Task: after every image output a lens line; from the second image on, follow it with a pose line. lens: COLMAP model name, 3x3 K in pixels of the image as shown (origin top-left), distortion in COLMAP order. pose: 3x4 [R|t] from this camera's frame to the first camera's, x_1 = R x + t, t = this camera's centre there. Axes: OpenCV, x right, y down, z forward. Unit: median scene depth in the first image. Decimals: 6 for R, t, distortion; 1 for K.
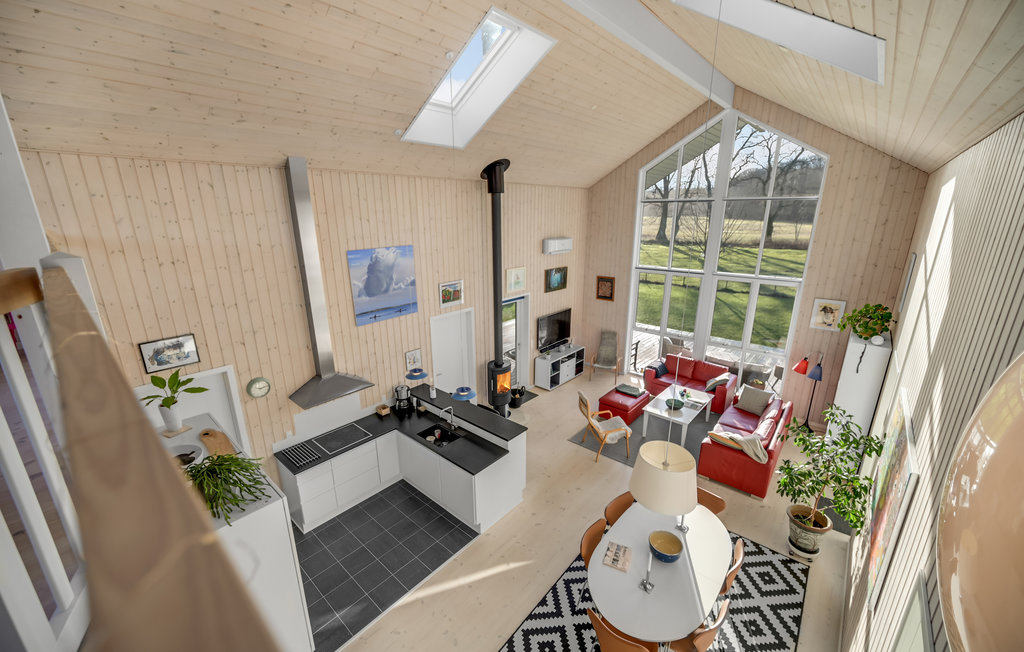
lens RADIAL K [[405.5, 0, 512.0], [0, 405.5, 326.0], [0, 0, 1]] dist [-0.000274, -0.000011]
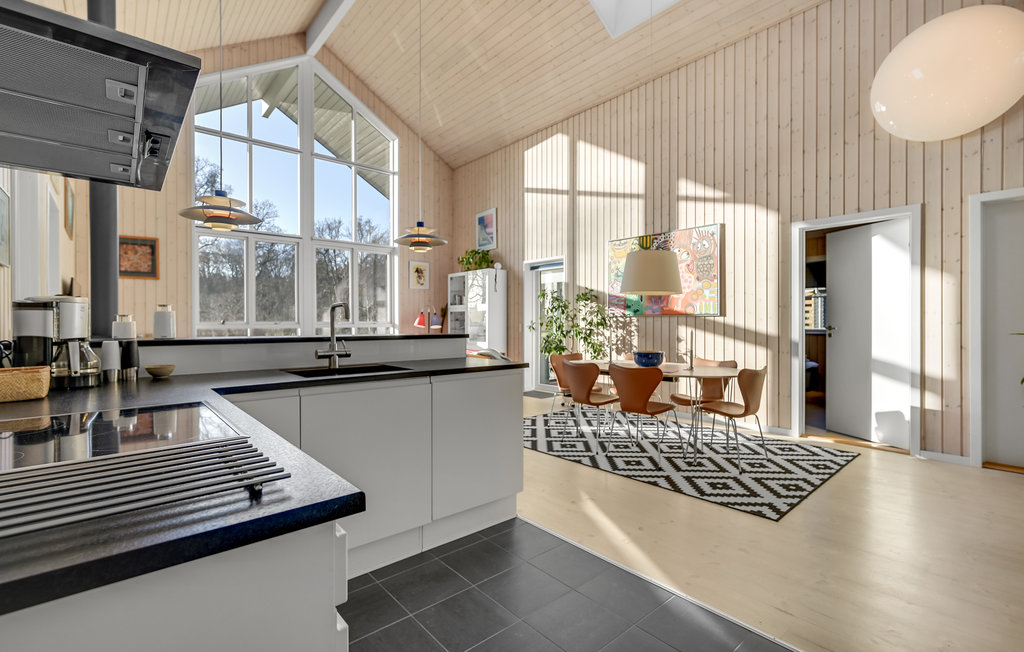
lens RADIAL K [[456.8, 0, 512.0], [0, 456.8, 326.0], [0, 0, 1]] dist [0.002808, 0.000346]
pose [[0.135280, -0.004464, 0.990797, -0.351165], [0.270005, 0.962309, -0.032530, 0.171085], [-0.953308, 0.271921, 0.131387, 0.486524]]
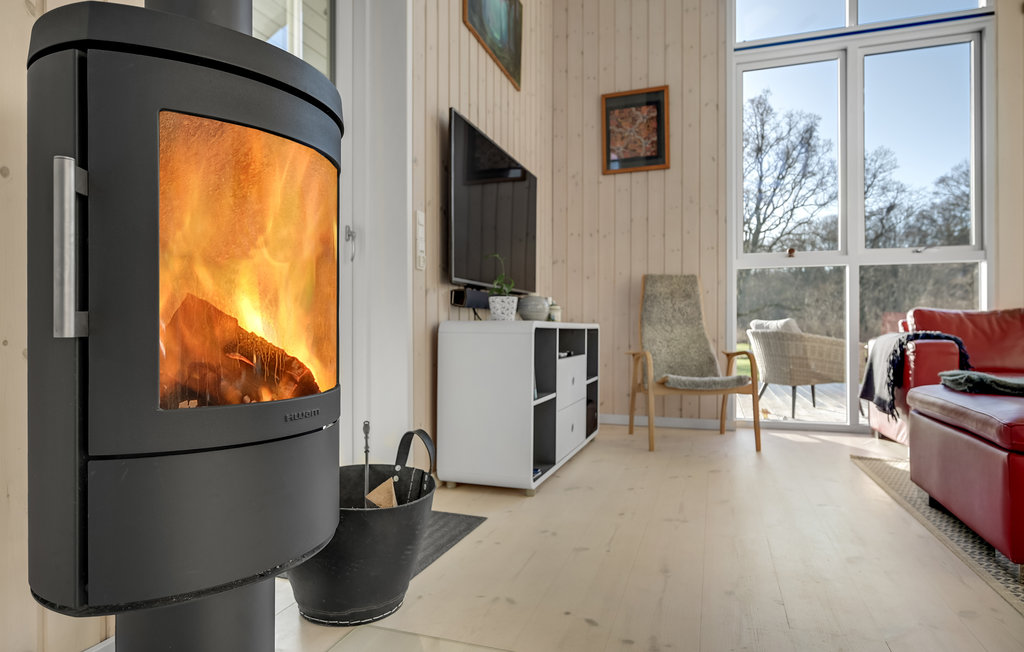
lens RADIAL K [[591.7, 0, 512.0], [0, 591.7, 326.0], [0, 0, 1]] dist [0.000181, -0.000587]
pose [[0.925797, 0.005112, 0.377987, -0.012557], [0.099810, 0.961120, -0.257462, 0.154351], [-0.364607, 0.276085, 0.889291, 0.748628]]
